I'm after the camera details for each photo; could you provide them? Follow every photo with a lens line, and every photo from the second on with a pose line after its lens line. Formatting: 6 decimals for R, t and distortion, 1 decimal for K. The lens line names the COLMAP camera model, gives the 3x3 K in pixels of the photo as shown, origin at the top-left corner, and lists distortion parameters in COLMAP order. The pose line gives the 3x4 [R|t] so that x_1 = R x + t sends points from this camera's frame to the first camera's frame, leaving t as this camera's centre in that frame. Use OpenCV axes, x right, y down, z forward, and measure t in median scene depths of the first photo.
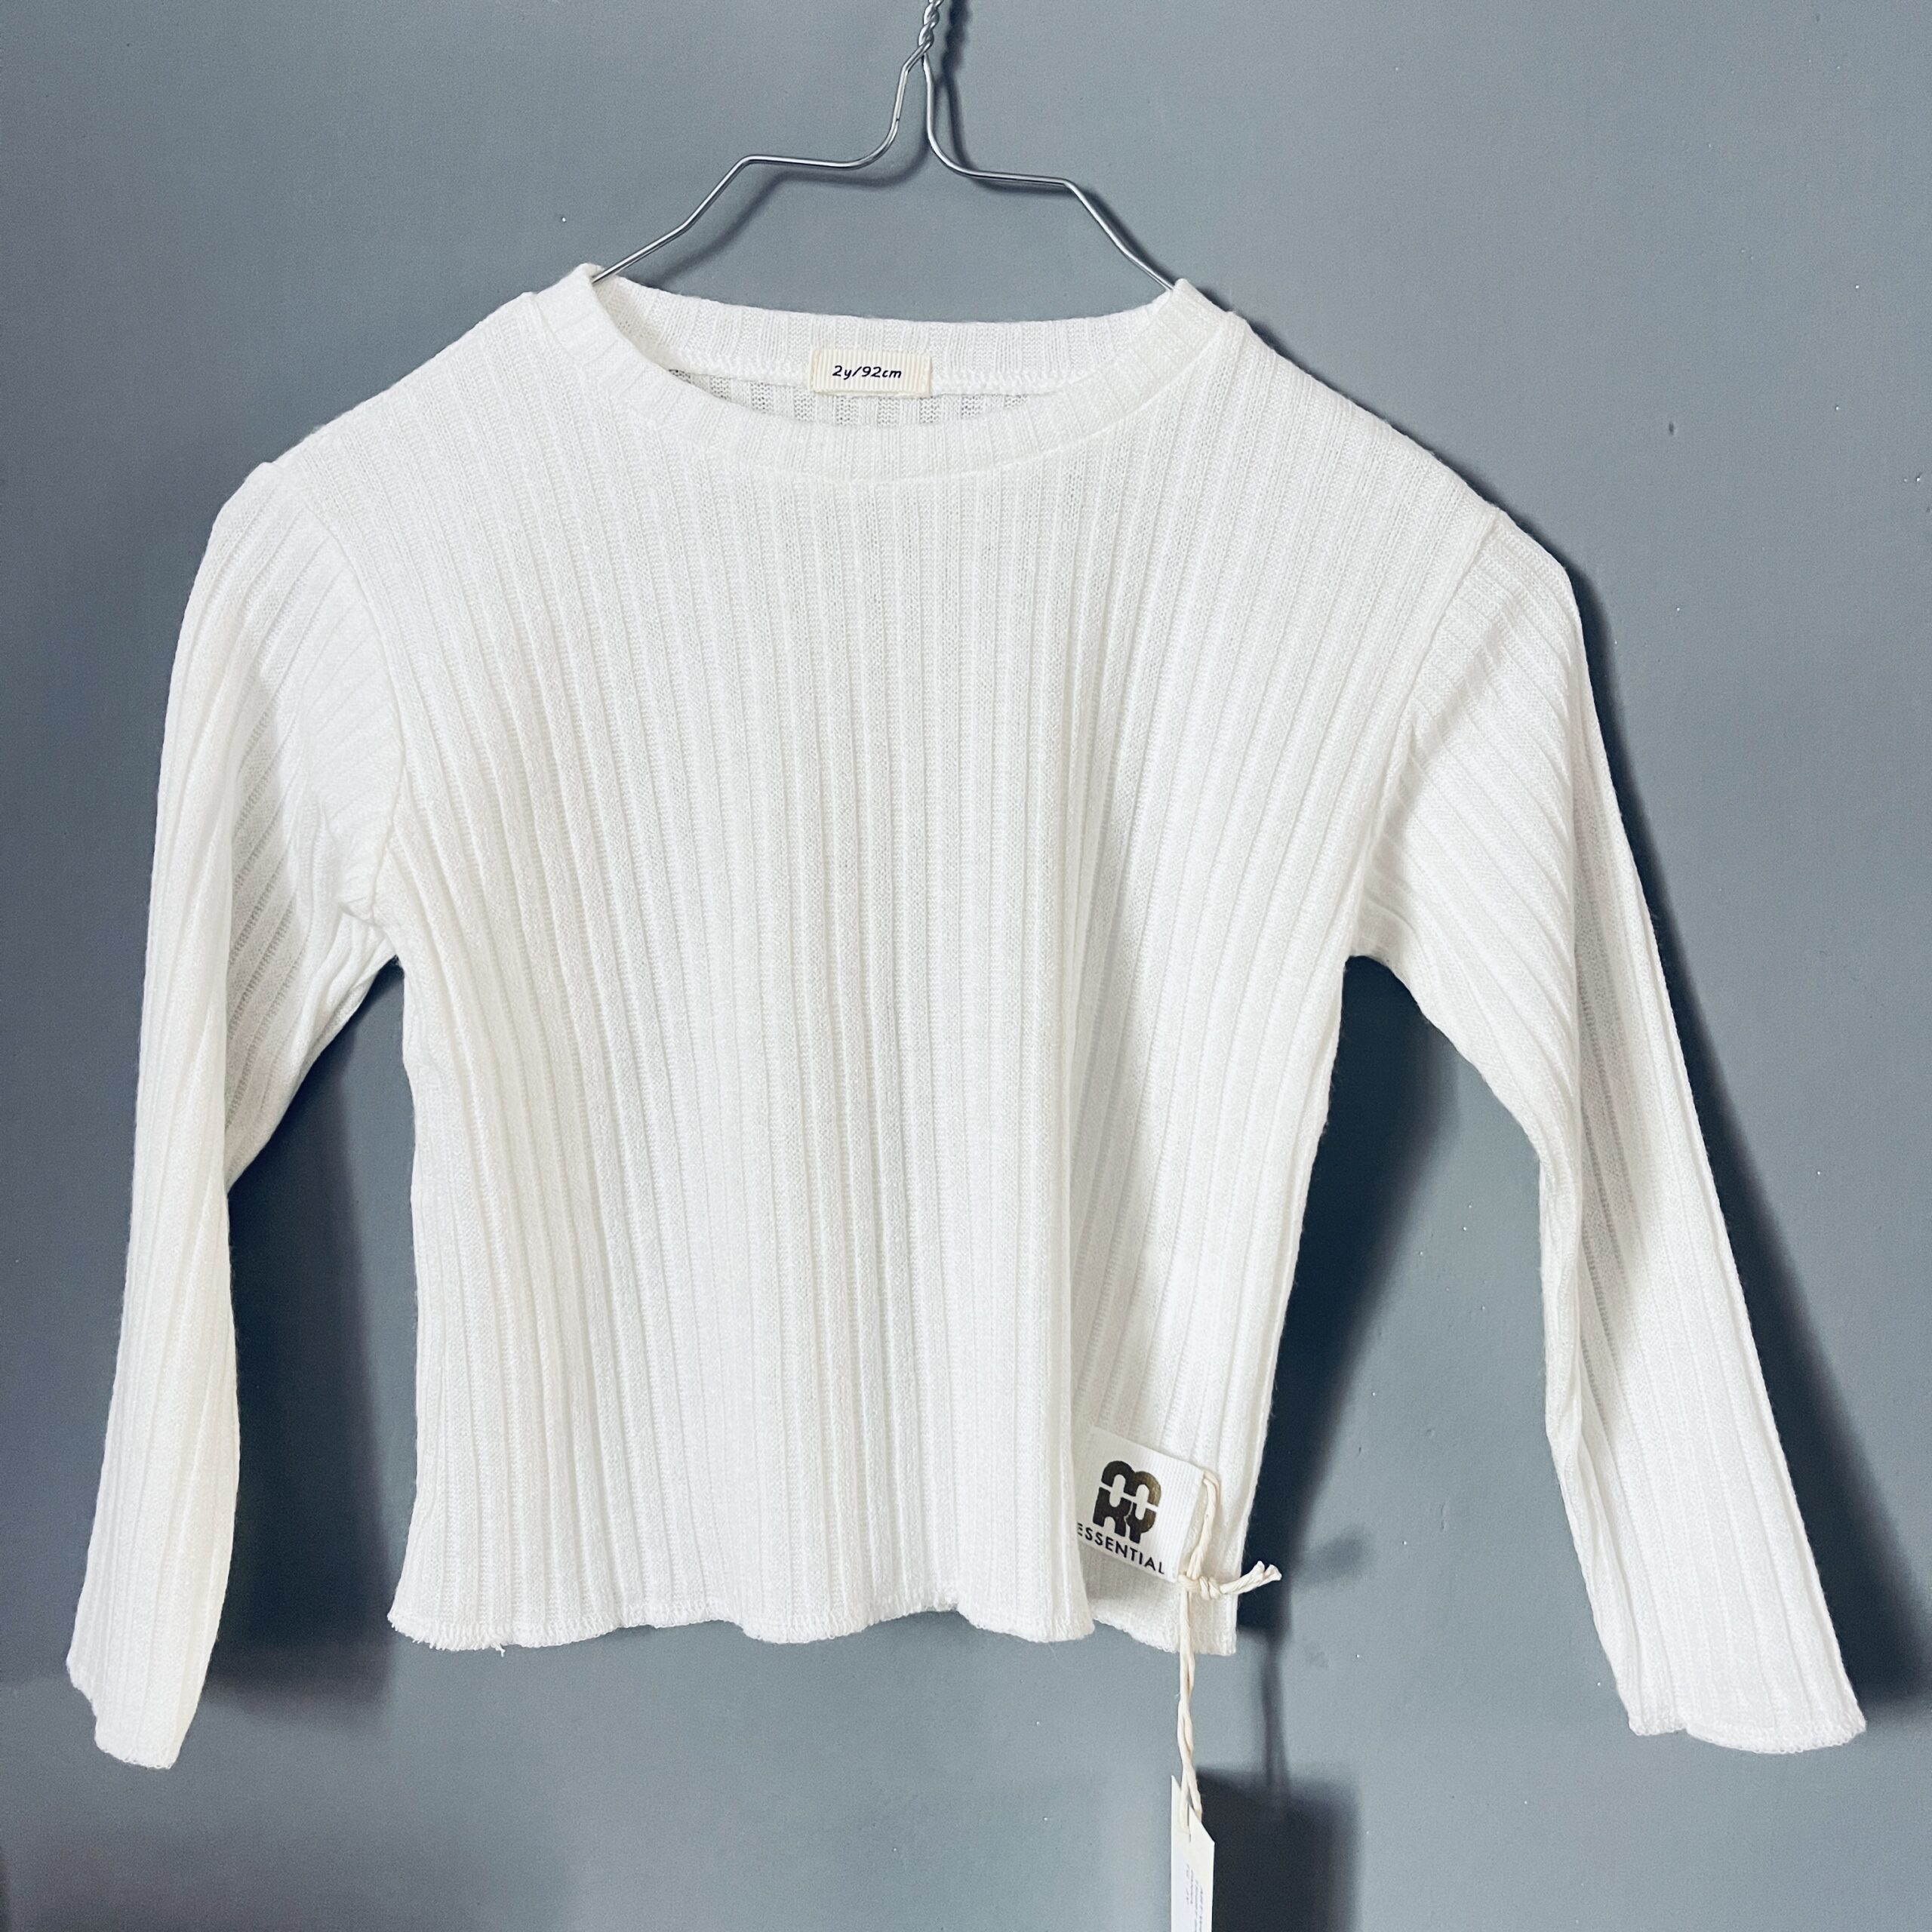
lens RADIAL K [[2057.0, 0, 926.5], [0, 2057.0, 1008.0], [0, 0, 1]] dist [0.044750, 0.000000]
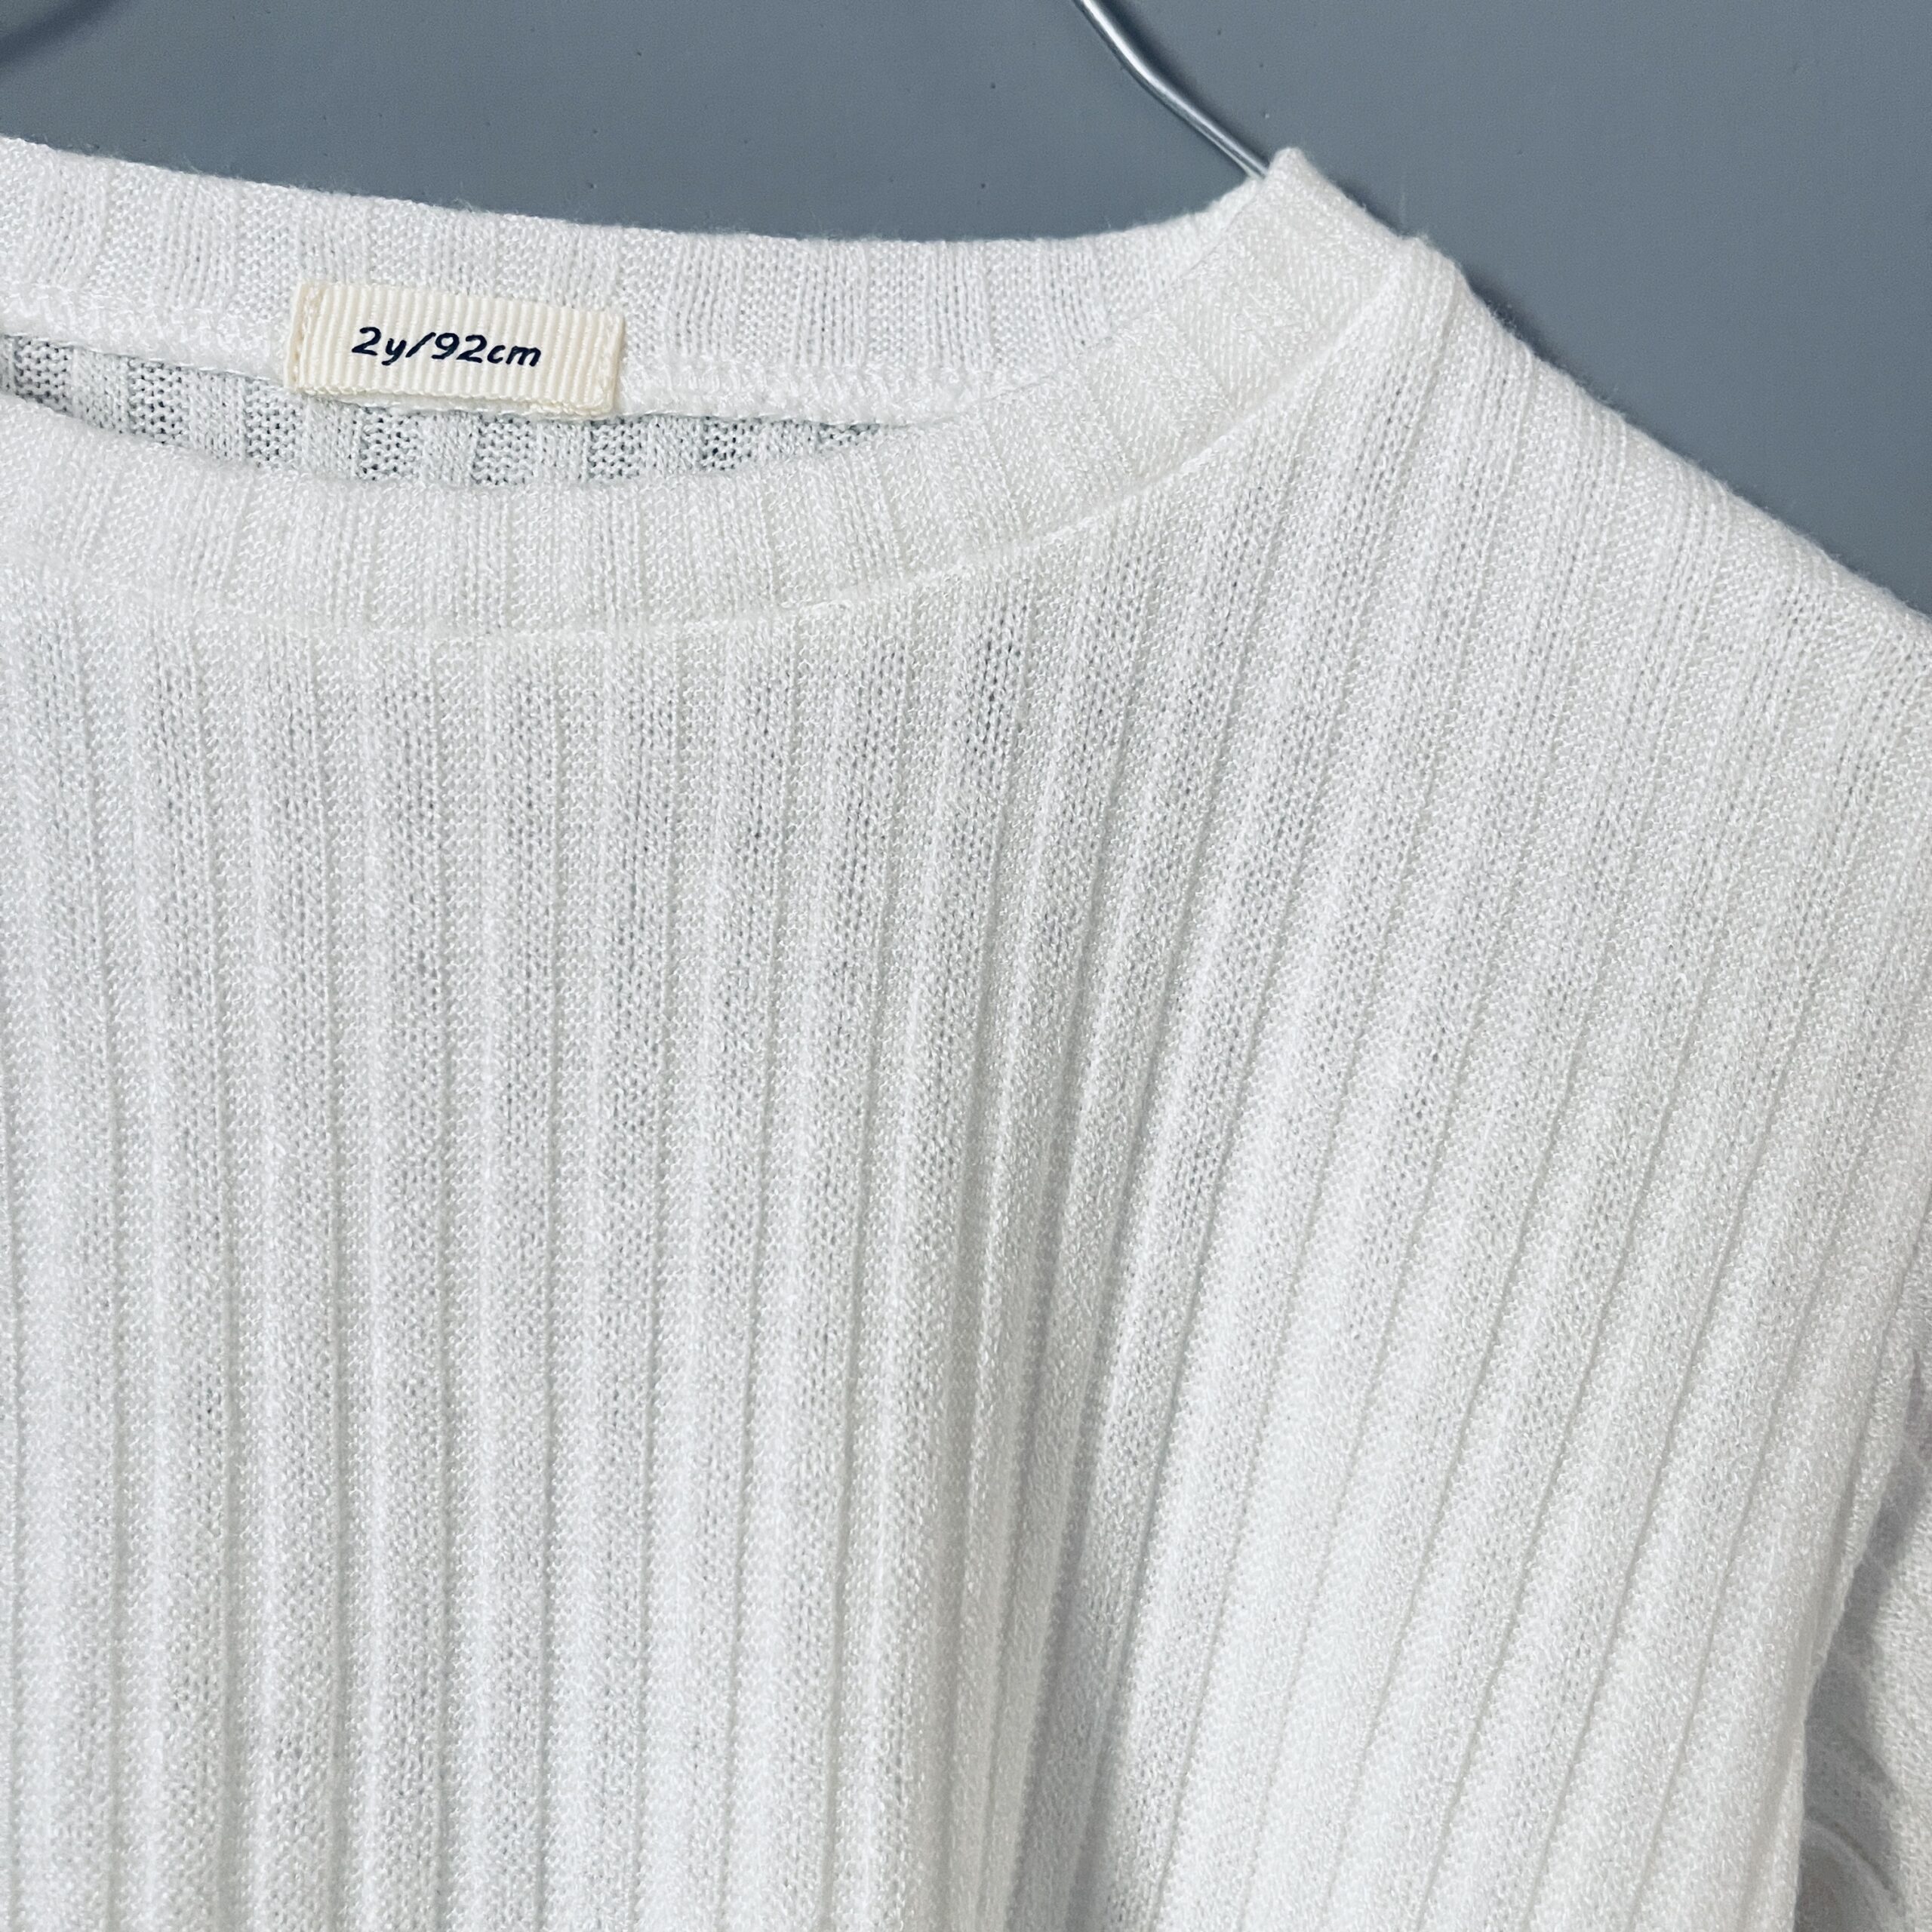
lens RADIAL K [[2057.0, 0, 971.7], [0, 2057.0, 960.2], [0, 0, 1]] dist [0.044750, 0.000000]
pose [[0.996986, 0.027731, 0.072454, 0.042029], [-0.020654, 0.995103, -0.096659, -0.166698], [-0.074780, 0.094871, 0.992677, 0.643989]]
